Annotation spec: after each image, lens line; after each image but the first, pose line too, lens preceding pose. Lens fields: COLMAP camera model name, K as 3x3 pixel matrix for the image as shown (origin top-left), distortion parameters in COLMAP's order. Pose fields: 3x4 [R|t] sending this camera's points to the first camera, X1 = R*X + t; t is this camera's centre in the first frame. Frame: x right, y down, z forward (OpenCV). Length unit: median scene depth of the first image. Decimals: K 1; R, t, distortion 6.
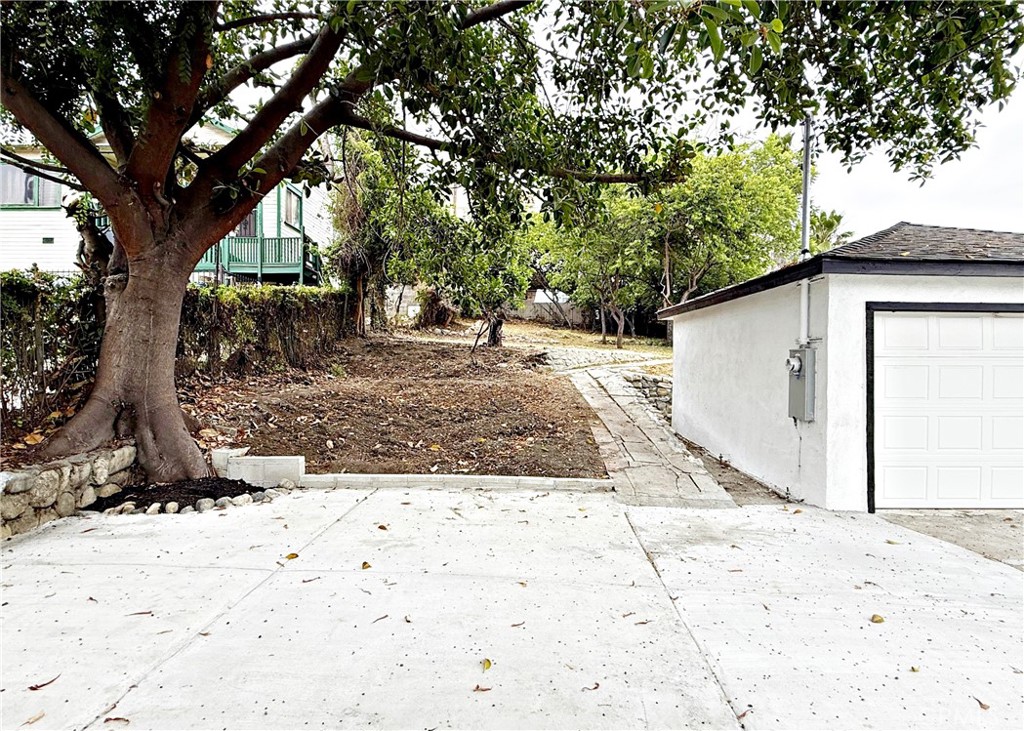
lens RADIAL K [[514.7, 0, 513.2], [0, 514.7, 362.2], [0, 0, 1]] dist [0.000474, 0.000304]
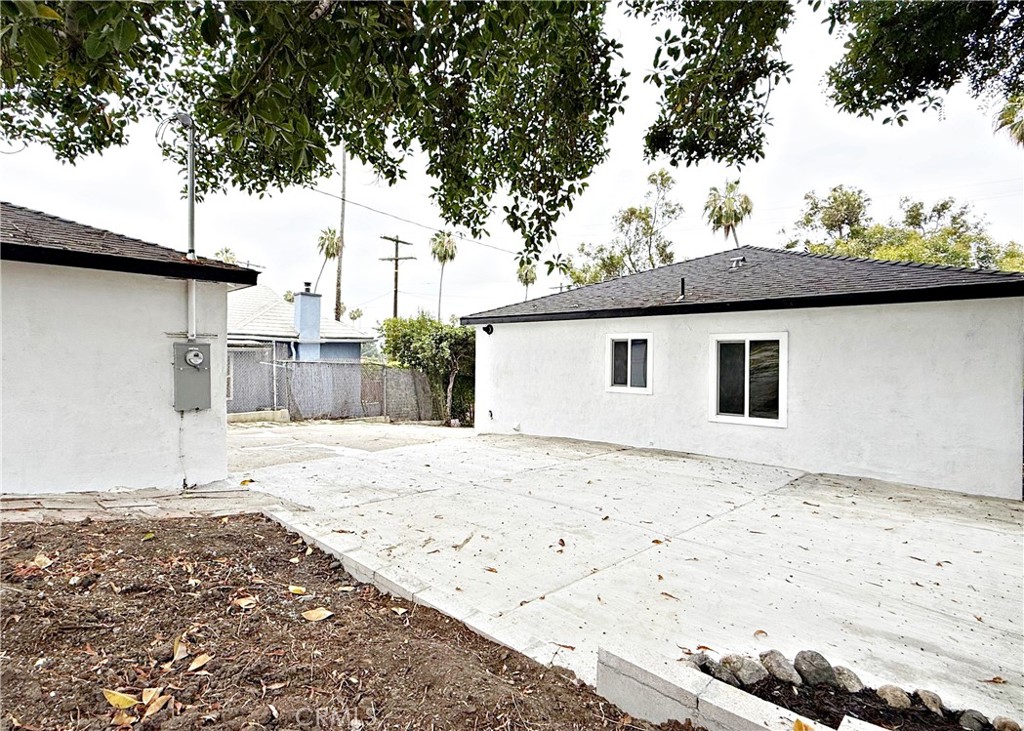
lens RADIAL K [[514.7, 0, 513.2], [0, 514.7, 362.2], [0, 0, 1]] dist [0.000474, 0.000304]
pose [[-0.747122, -0.022007, 0.664322, -0.390343], [-0.014641, 0.999754, 0.016653, -0.007158], [-0.664525, 0.002715, -0.747261, 0.857823]]
